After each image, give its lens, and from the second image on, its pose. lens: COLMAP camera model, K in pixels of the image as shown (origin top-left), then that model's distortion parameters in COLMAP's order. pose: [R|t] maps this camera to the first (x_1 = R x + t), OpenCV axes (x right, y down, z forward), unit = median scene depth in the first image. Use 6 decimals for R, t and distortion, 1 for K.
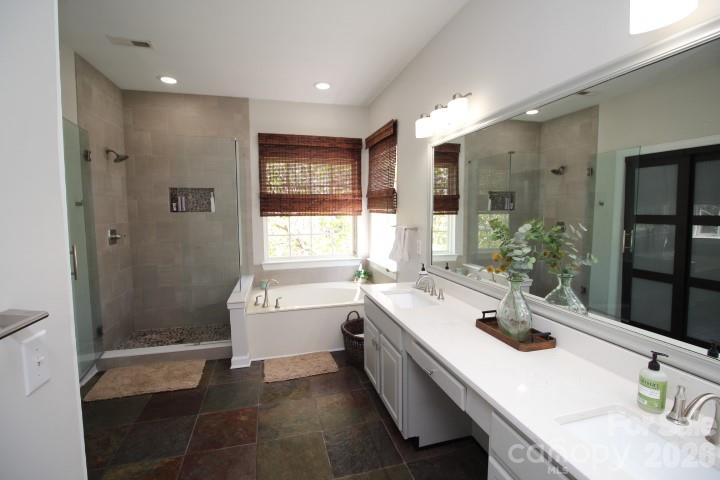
lens RADIAL K [[329.2, 0, 356.1], [0, 329.2, 238.2], [0, 0, 1]] dist [-0.001867, -0.004603]
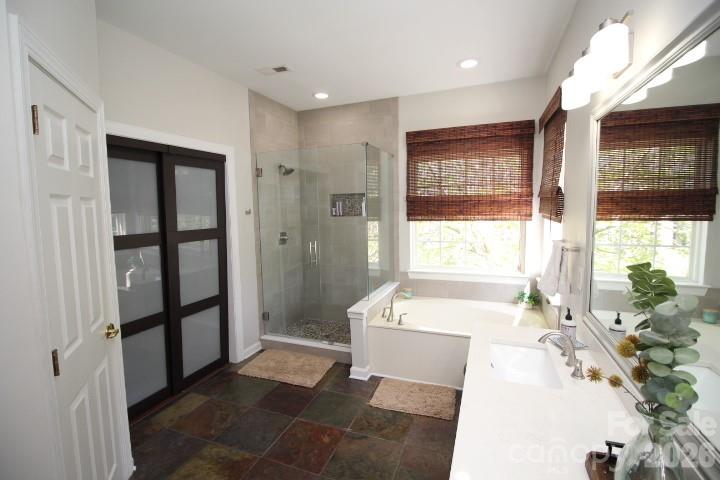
lens RADIAL K [[329.2, 0, 361.0], [0, 329.2, 238.8], [0, 0, 1]] dist [-0.001867, -0.004603]
pose [[0.812850, 0.046080, -0.580647, 0.177045], [-0.035910, 0.998934, 0.029004, -0.044728], [0.581365, -0.002725, 0.813639, 0.185147]]
